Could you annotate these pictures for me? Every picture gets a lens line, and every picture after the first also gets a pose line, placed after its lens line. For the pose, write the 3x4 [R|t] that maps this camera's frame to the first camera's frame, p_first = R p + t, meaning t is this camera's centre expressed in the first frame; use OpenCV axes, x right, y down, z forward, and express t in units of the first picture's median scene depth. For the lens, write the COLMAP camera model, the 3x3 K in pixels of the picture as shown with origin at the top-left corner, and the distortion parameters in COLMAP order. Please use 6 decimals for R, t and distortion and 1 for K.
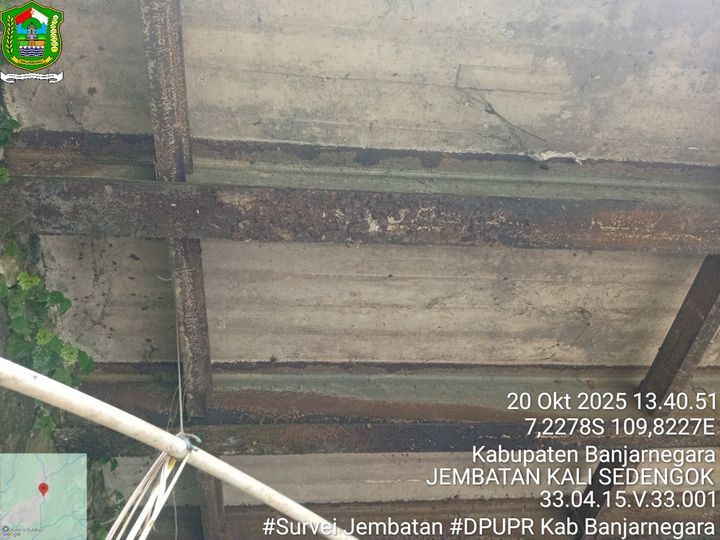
lens RADIAL K [[548.6, 0, 359.1], [0, 548.6, 271.4], [0, 0, 1]] dist [0.096824, -0.197875]
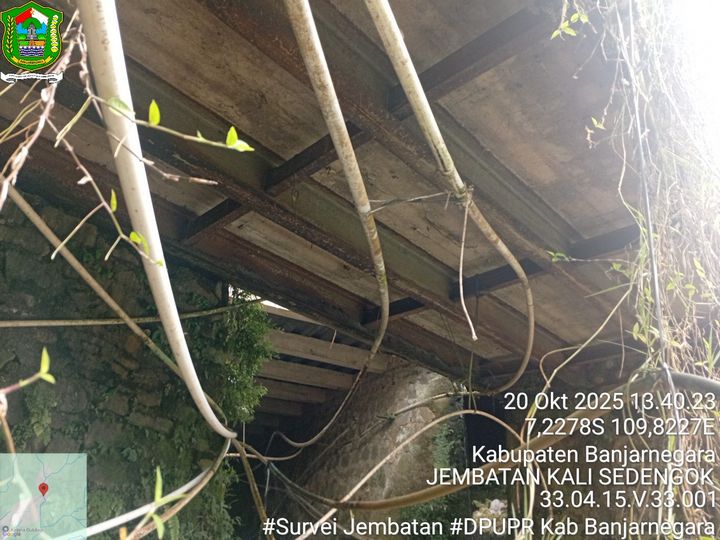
lens RADIAL K [[544.5, 0, 358.2], [0, 544.5, 269.4], [0, 0, 1]] dist [0.104490, -0.205463]
pose [[0.746848, 0.430970, 0.506442, 0.105645], [-0.616418, 0.734387, 0.284085, -0.129549], [-0.249492, -0.524348, 0.814133, -0.275099]]
